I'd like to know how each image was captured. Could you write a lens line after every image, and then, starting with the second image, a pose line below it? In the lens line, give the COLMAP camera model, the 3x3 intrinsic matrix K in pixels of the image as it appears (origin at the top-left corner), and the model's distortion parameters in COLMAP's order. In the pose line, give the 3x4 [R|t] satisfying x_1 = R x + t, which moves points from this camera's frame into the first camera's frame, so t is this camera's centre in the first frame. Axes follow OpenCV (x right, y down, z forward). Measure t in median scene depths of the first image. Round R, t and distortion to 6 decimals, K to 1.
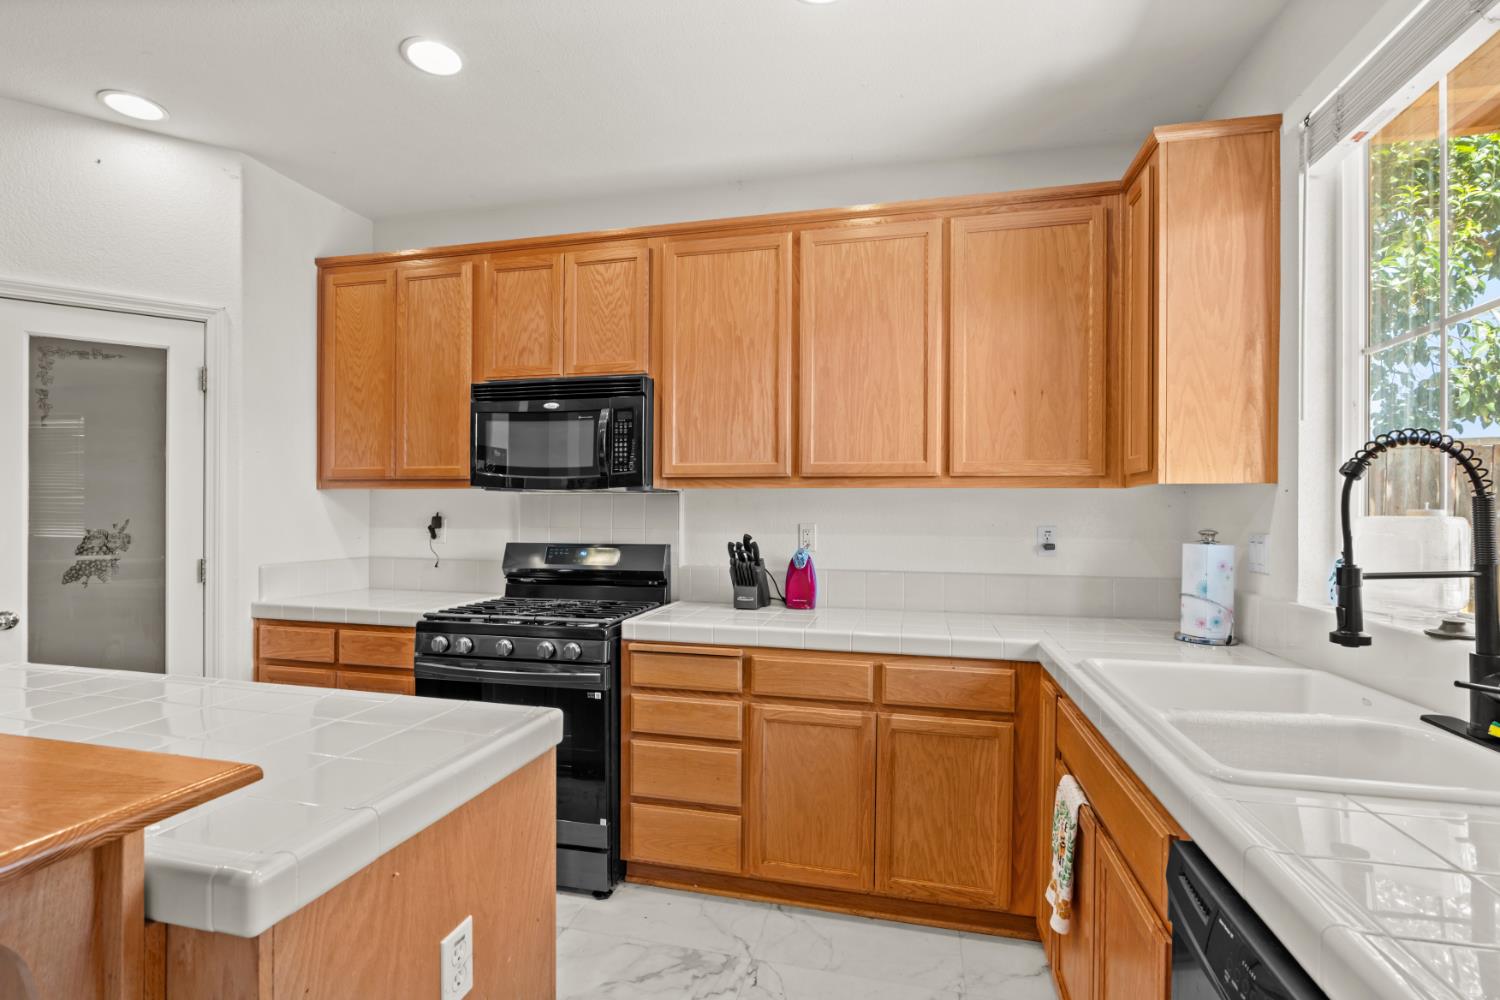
lens RADIAL K [[689.3, 0, 747.9], [0, 689.3, 515.2], [0, 0, 1]] dist [-0.012895, 0.000284]
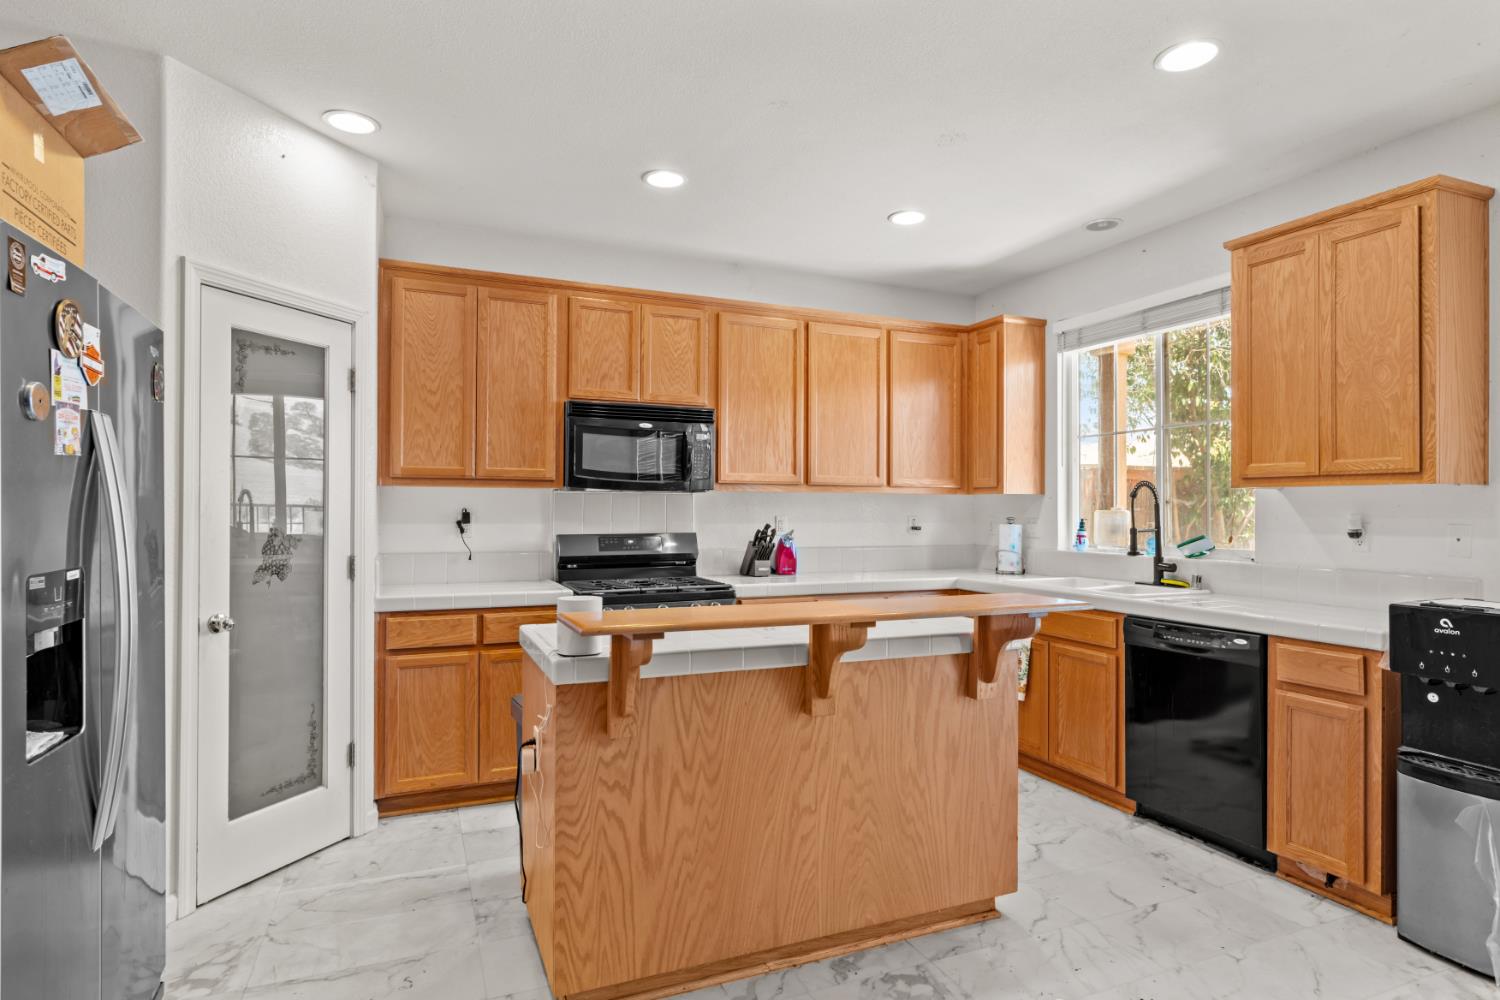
lens RADIAL K [[807.2, 0, 748.7], [0, 807.2, 499.8], [0, 0, 1]] dist [-0.000851, -0.000014]
pose [[0.801313, 0.003310, 0.598236, -1.025323], [0.000592, 0.999980, -0.006326, -0.011184], [-0.598245, 0.005423, 0.801295, -0.316270]]
